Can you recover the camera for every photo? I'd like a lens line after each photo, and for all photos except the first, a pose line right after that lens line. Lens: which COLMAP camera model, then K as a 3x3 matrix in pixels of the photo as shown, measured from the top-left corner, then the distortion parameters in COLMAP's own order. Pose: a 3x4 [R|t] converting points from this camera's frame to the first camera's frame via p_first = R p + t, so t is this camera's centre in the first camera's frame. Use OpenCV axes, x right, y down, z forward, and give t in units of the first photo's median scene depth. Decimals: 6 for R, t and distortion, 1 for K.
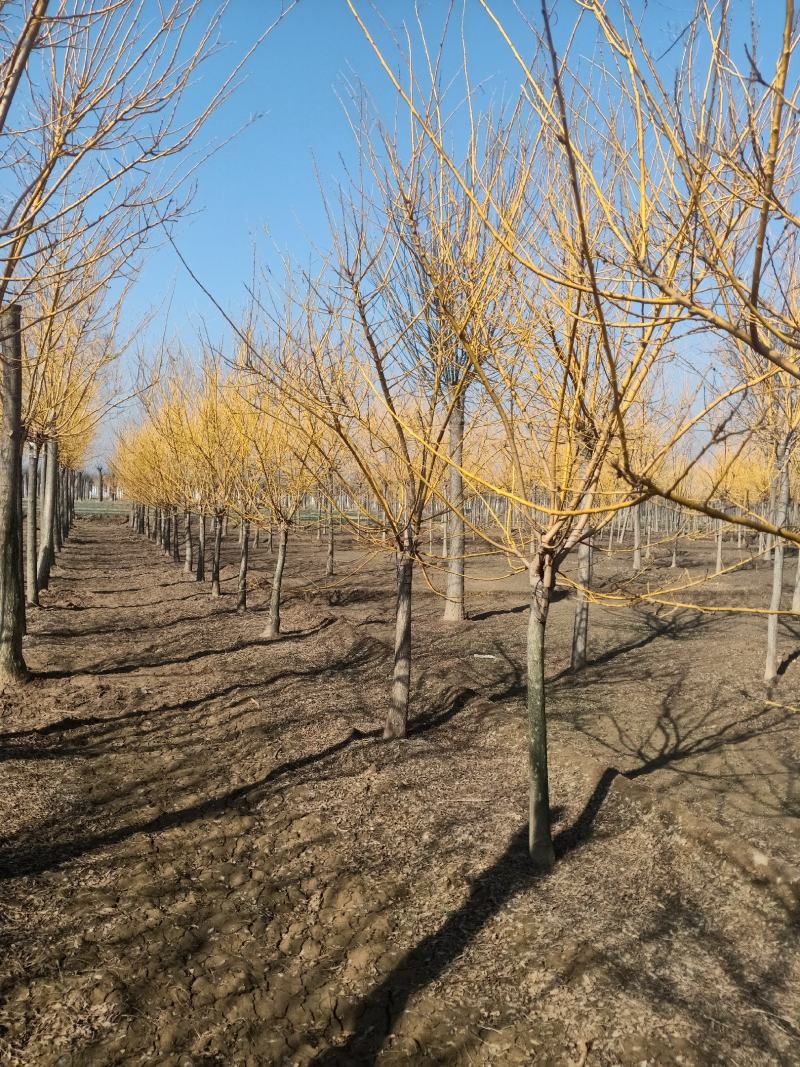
lens RADIAL K [[858.9, 0, 405.5], [0, 858.9, 538.5], [0, 0, 1]] dist [0.085204, -0.154178]
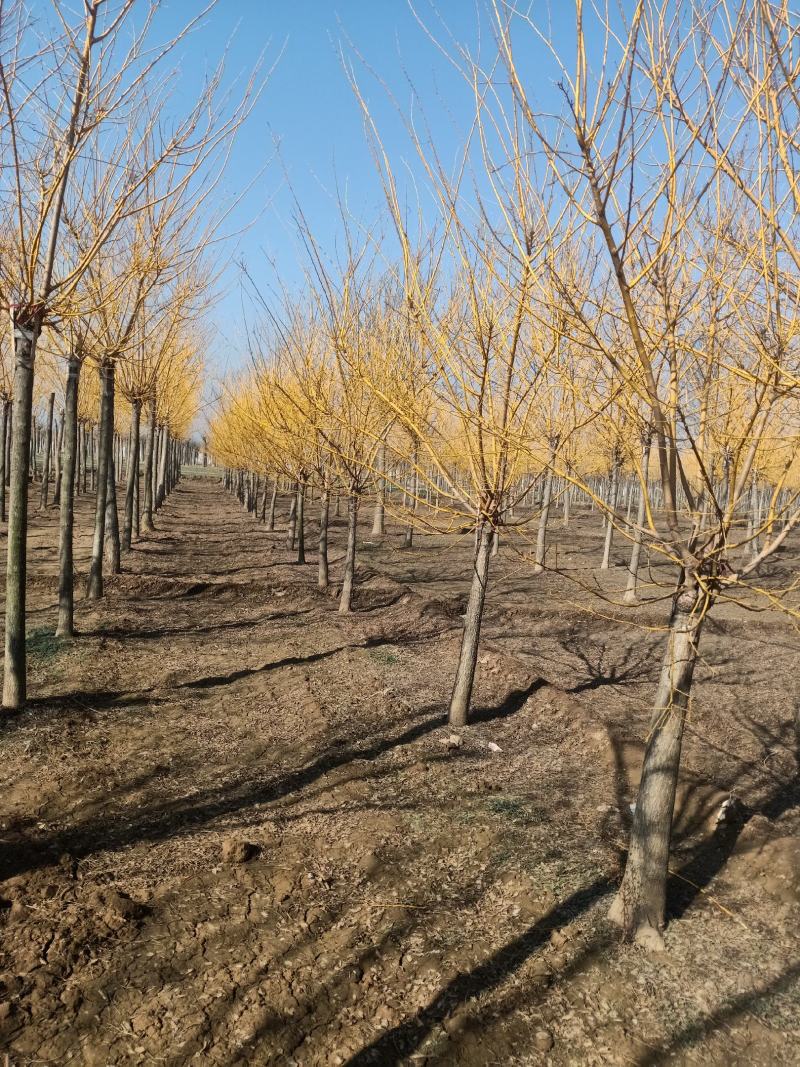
lens RADIAL K [[858.9, 0, 405.5], [0, 858.9, 538.5], [0, 0, 1]] dist [0.085204, -0.154178]
pose [[0.993006, 0.042173, -0.110272, 0.351455], [-0.039045, 0.998776, 0.030375, 0.055085], [0.111418, -0.025857, 0.993437, -0.878719]]
